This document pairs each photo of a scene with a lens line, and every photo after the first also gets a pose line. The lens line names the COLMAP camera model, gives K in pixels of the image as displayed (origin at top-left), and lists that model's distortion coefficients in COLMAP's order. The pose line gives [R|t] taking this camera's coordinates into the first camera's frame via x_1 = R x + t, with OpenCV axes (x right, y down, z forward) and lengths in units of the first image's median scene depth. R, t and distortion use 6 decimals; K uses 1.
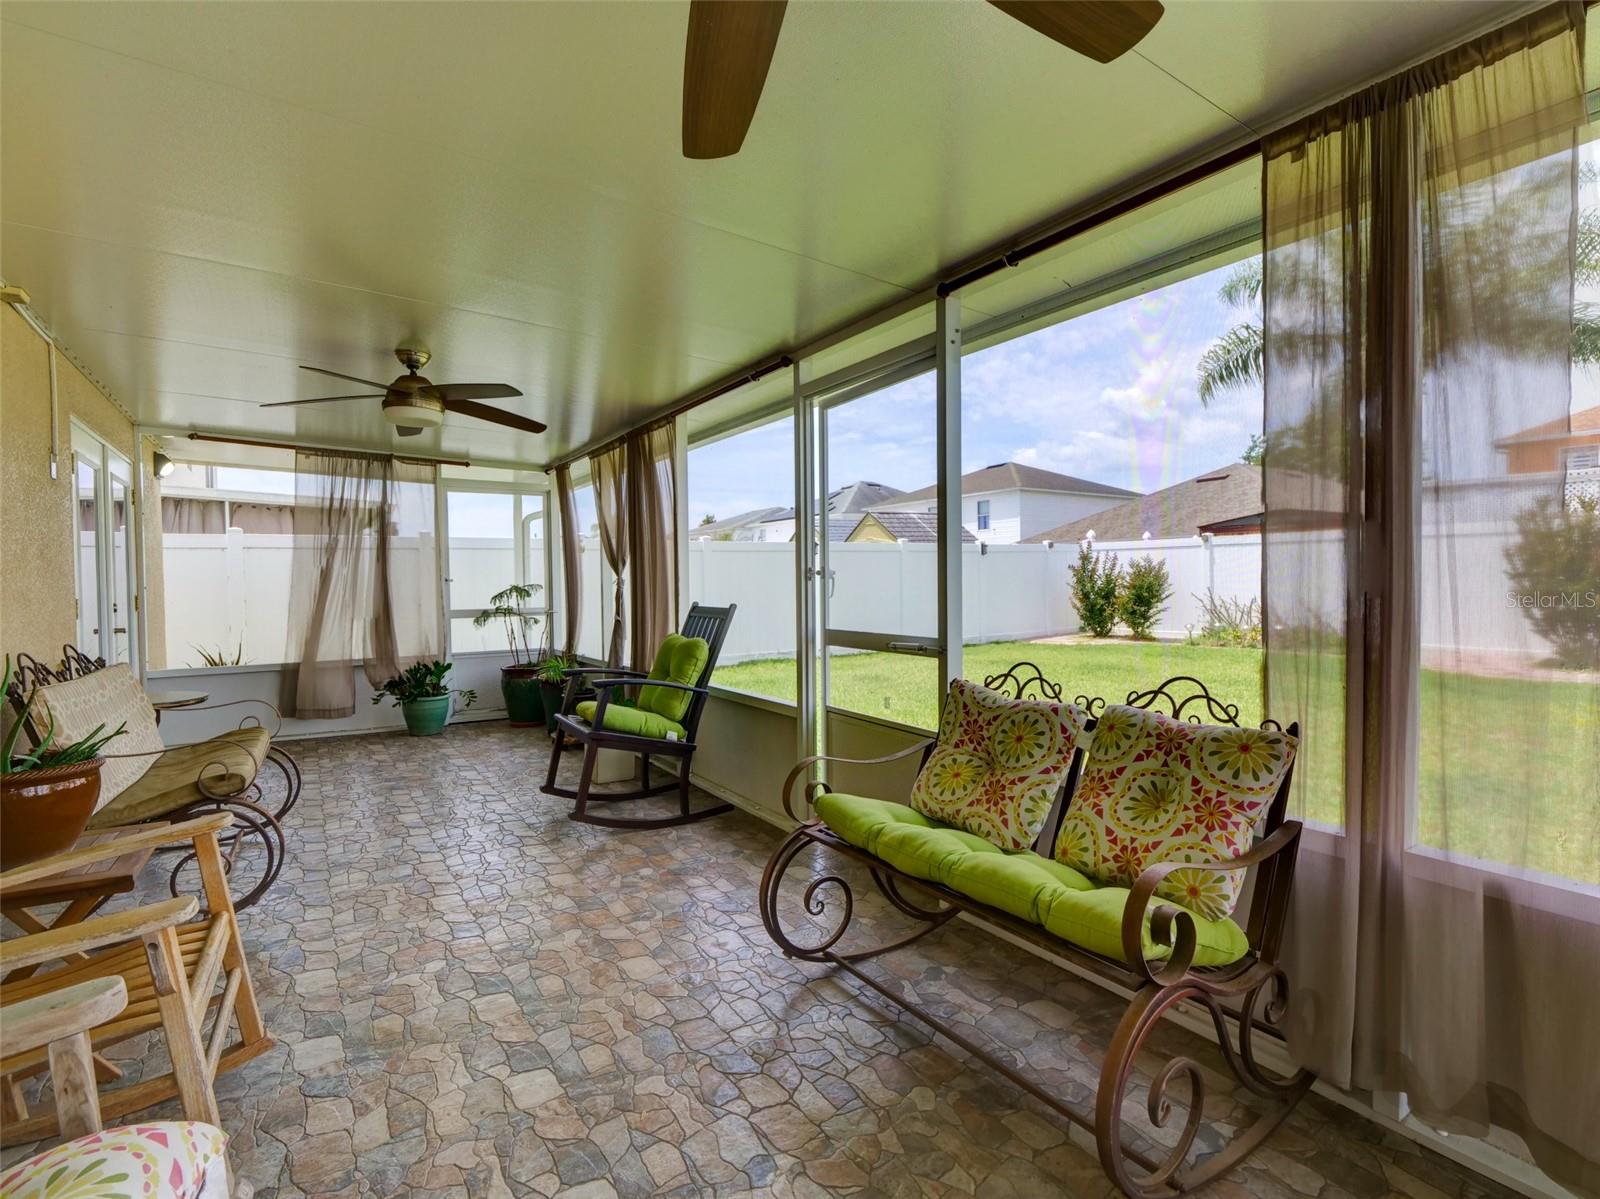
lens RADIAL K [[791.2, 0, 803.9], [0, 791.2, 597.4], [0, 0, 1]] dist [-0.015400, 0.002180]
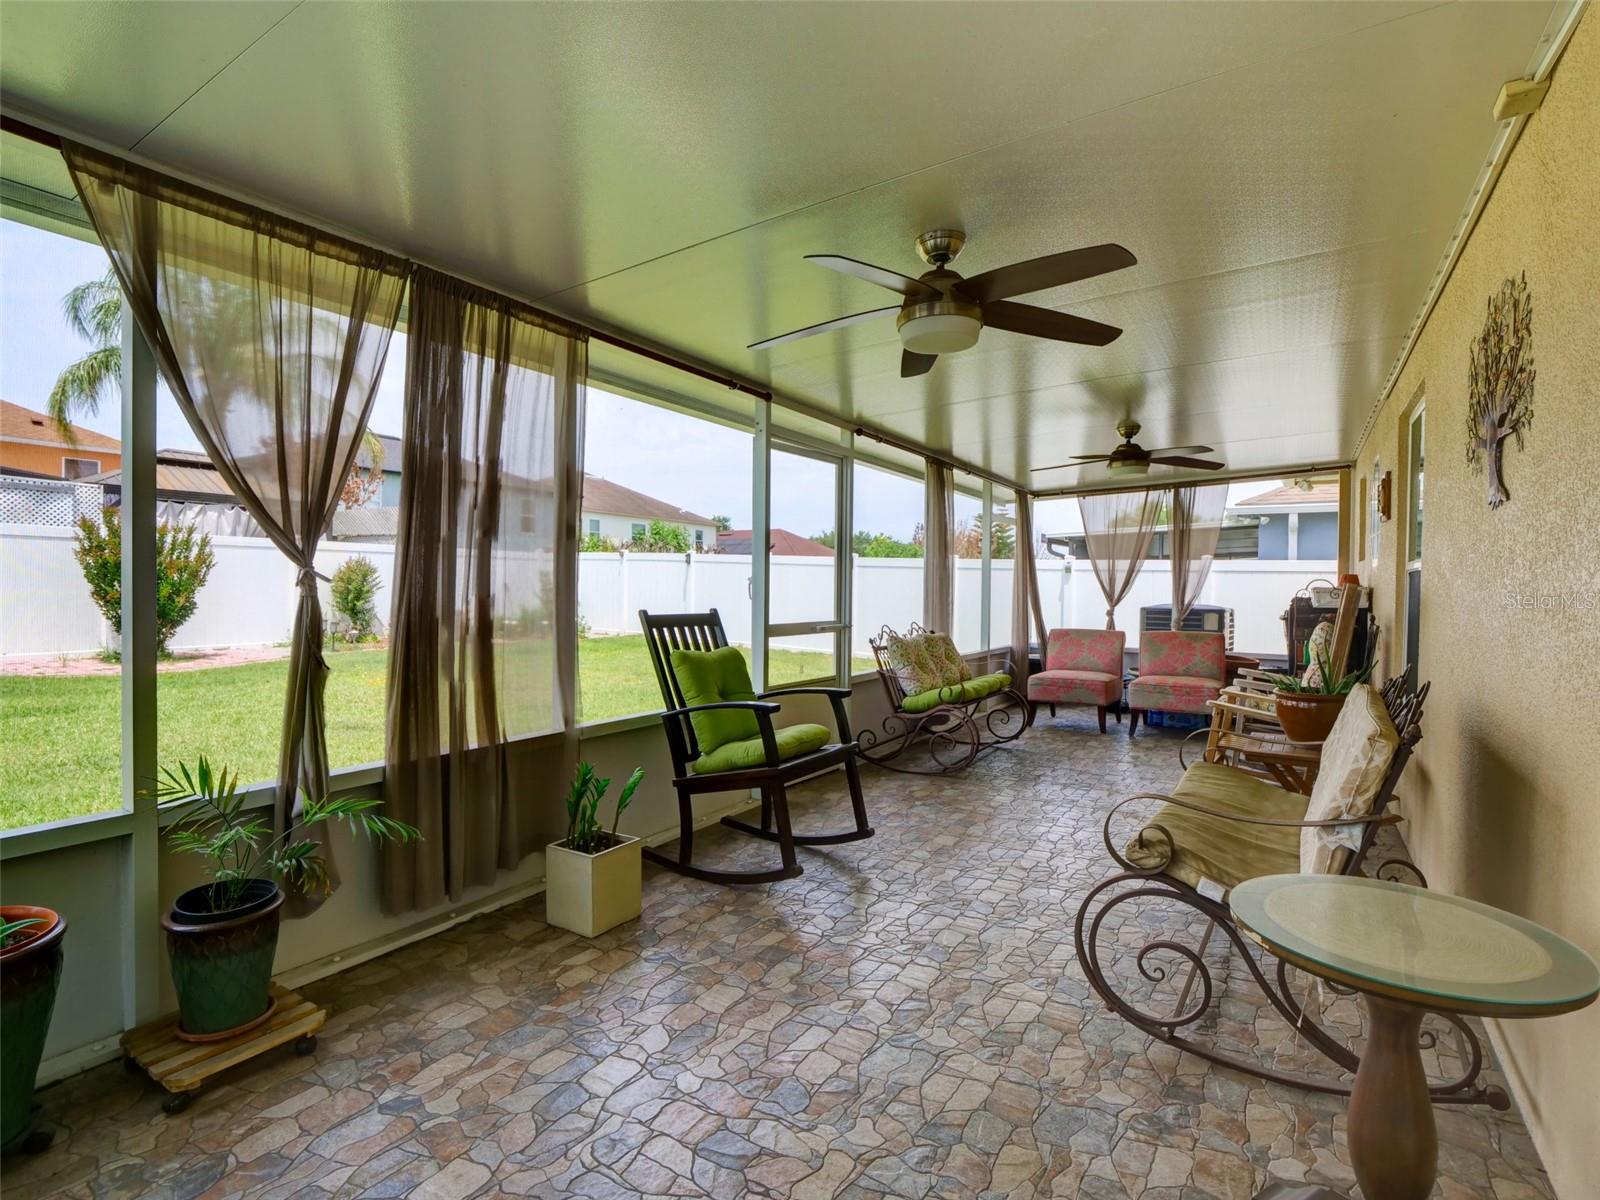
lens RADIAL K [[791.2, 0, 803.3], [0, 791.2, 595.9], [0, 0, 1]] dist [-0.015400, 0.002180]
pose [[-0.430993, -0.006894, 0.902329, -0.304058], [0.012661, 0.999826, 0.013686, -0.005552], [-0.902267, 0.017323, -0.430831, 0.404285]]
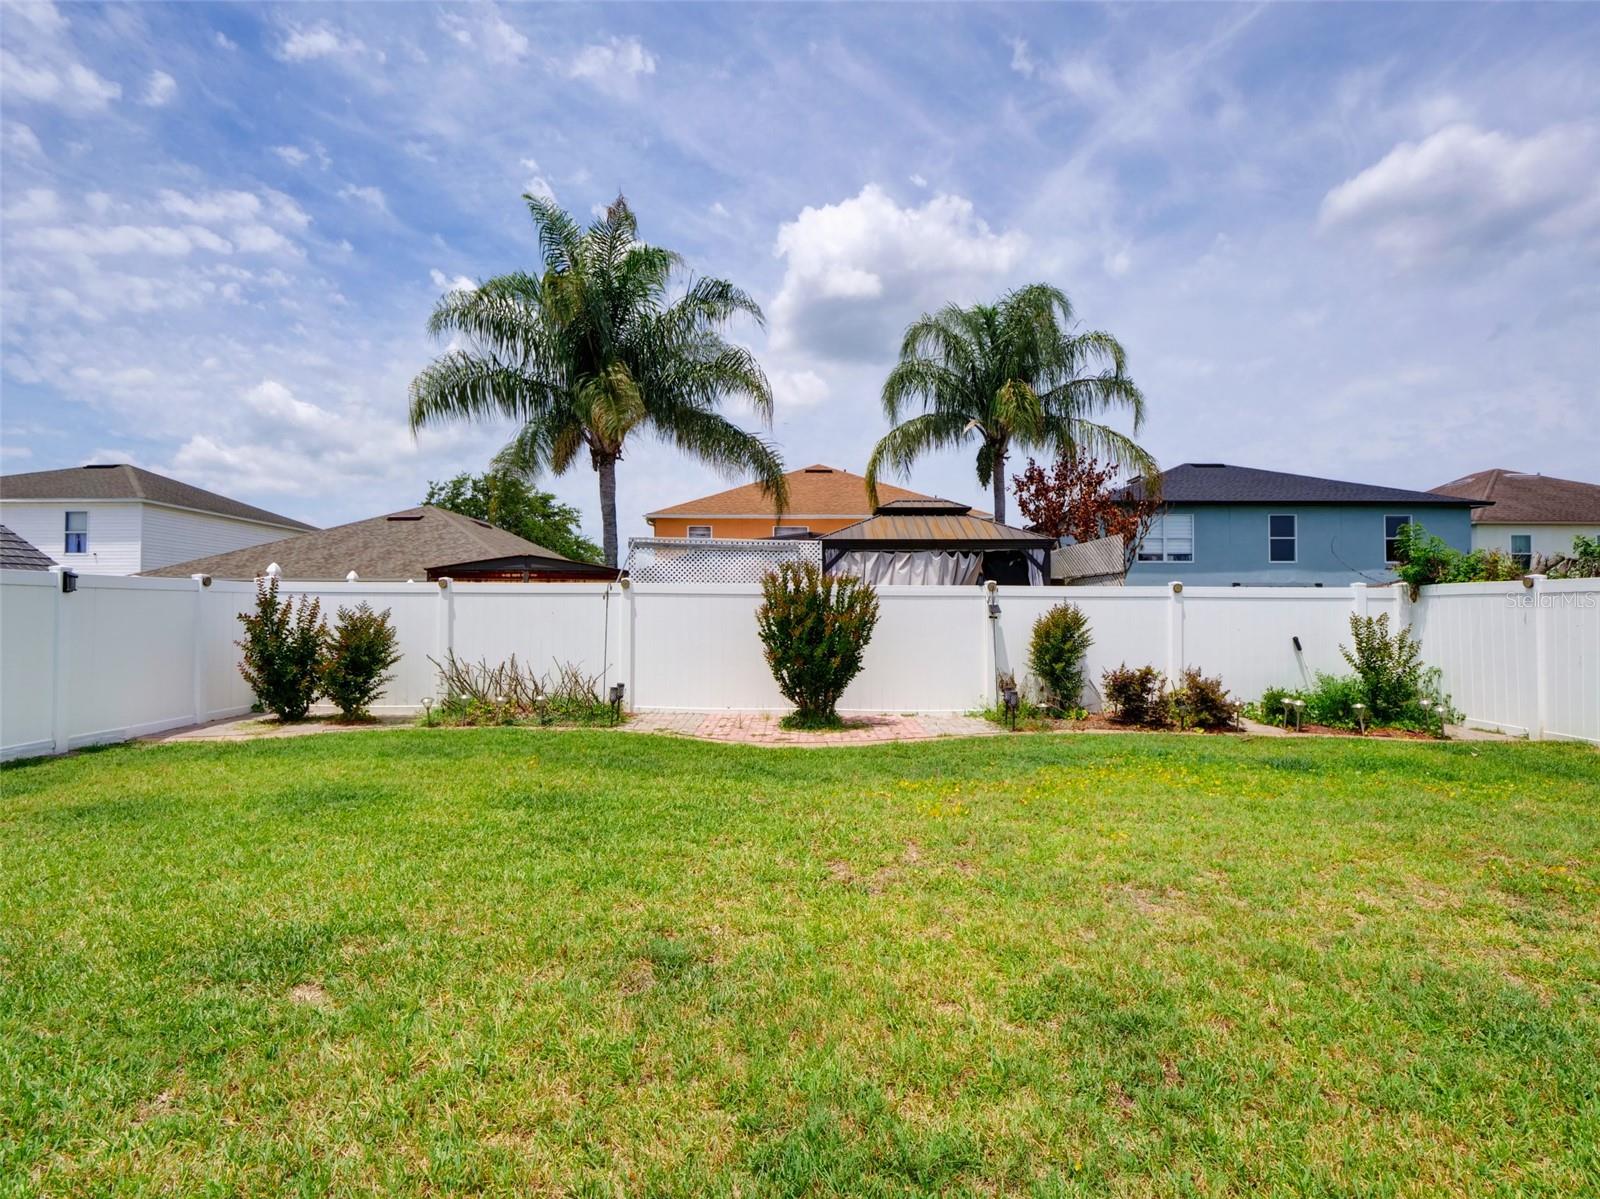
lens RADIAL K [[791.2, 0, 796.5], [0, 791.2, 603.7], [0, 0, 1]] dist [-0.015400, 0.002180]
pose [[0.566646, 0.032983, 0.823301, 0.064918], [0.007720, 0.998942, -0.045333, -0.016704], [-0.823925, 0.032043, 0.565792, 0.263373]]
